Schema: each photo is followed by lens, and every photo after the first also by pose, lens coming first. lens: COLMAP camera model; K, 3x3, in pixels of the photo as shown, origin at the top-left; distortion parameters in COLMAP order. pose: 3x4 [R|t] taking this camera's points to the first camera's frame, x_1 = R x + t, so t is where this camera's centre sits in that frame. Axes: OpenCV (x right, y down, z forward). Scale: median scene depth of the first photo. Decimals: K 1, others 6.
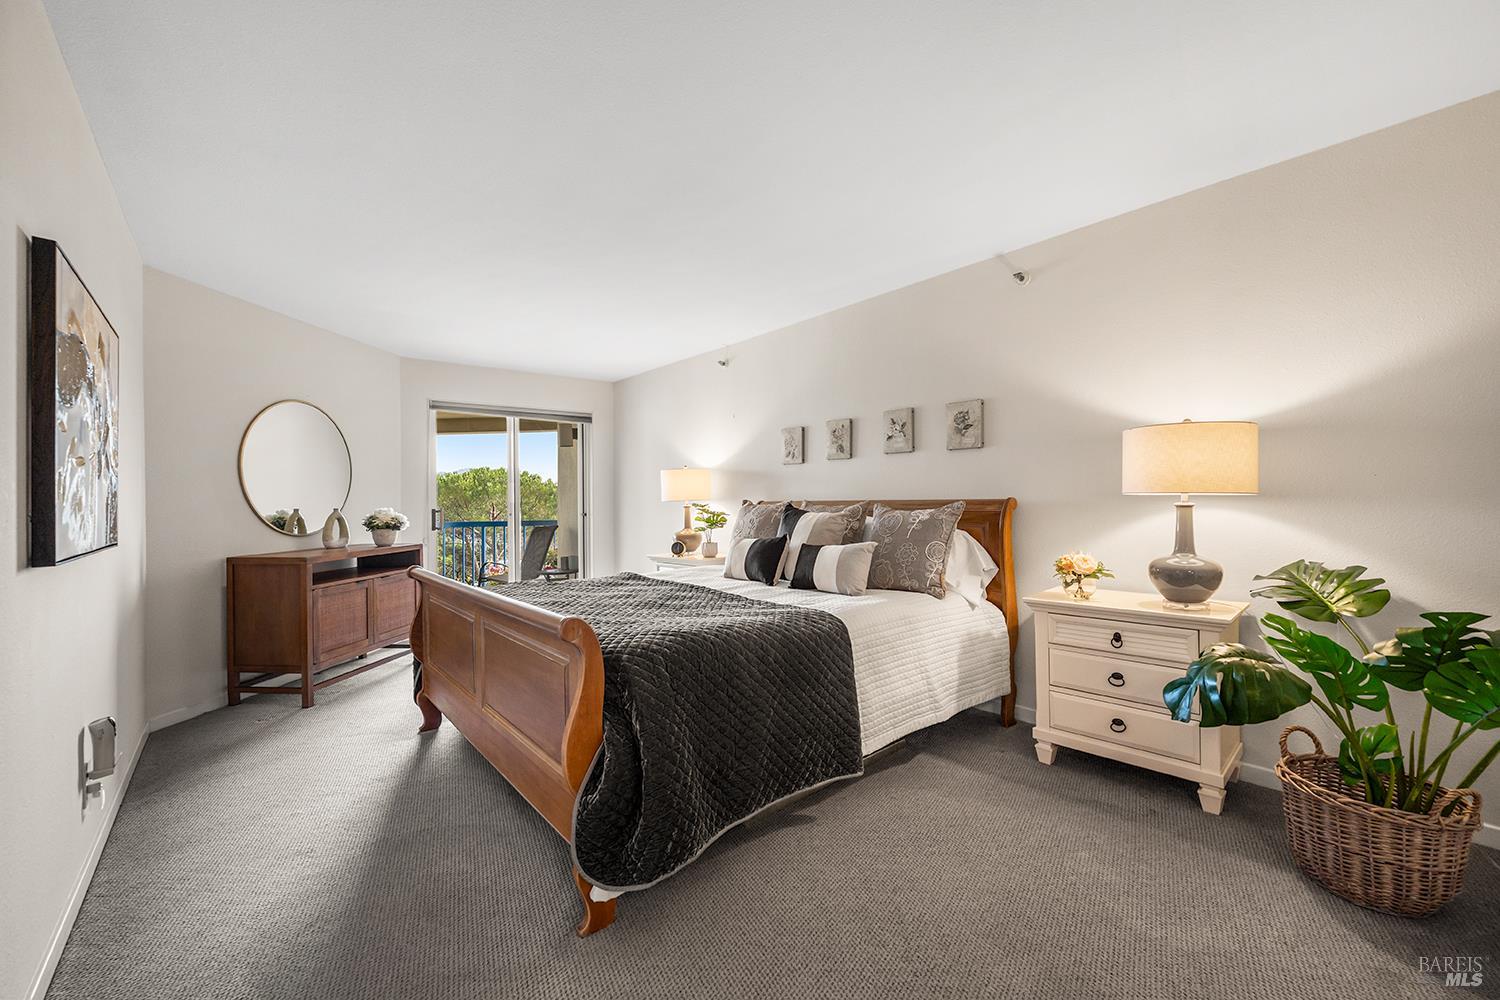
lens RADIAL K [[601.9, 0, 750.4], [0, 601.9, 503.5], [0, 0, 1]] dist [0.000309, -0.000020]
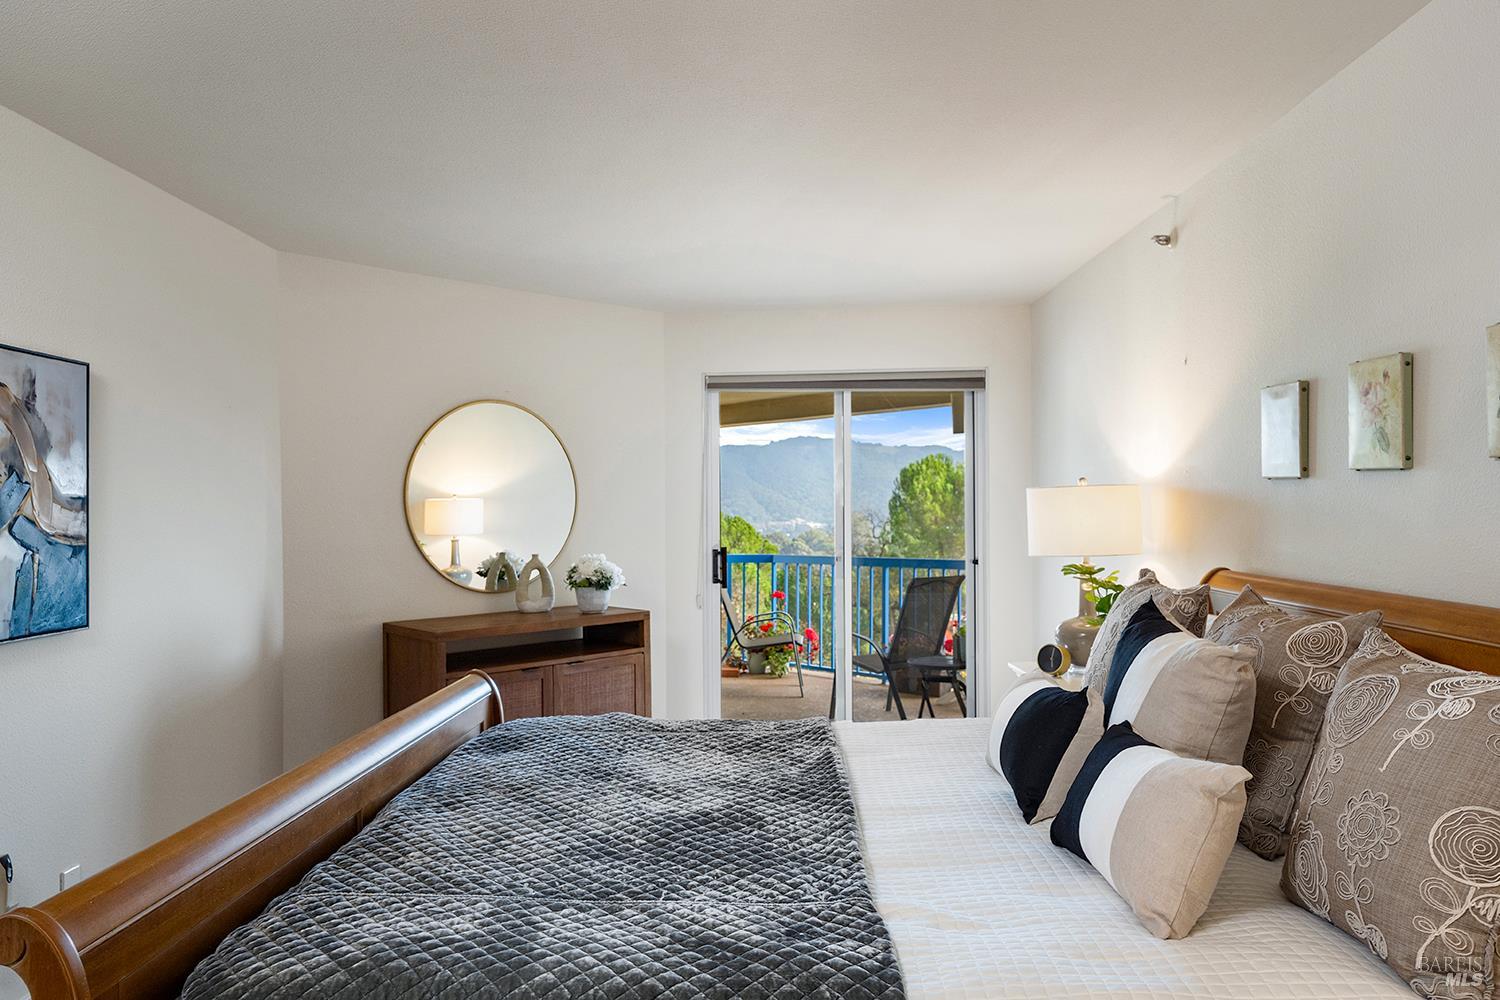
lens RADIAL K [[1013.7, 0, 748.2], [0, 1013.7, 499.6], [0, 0, 1]] dist [0.004828, -0.000983]
pose [[0.734664, 0.001715, -0.678429, 0.229873], [-0.002024, 0.999998, 0.000336, -0.046313], [0.678428, 0.001126, 0.734666, 0.264646]]
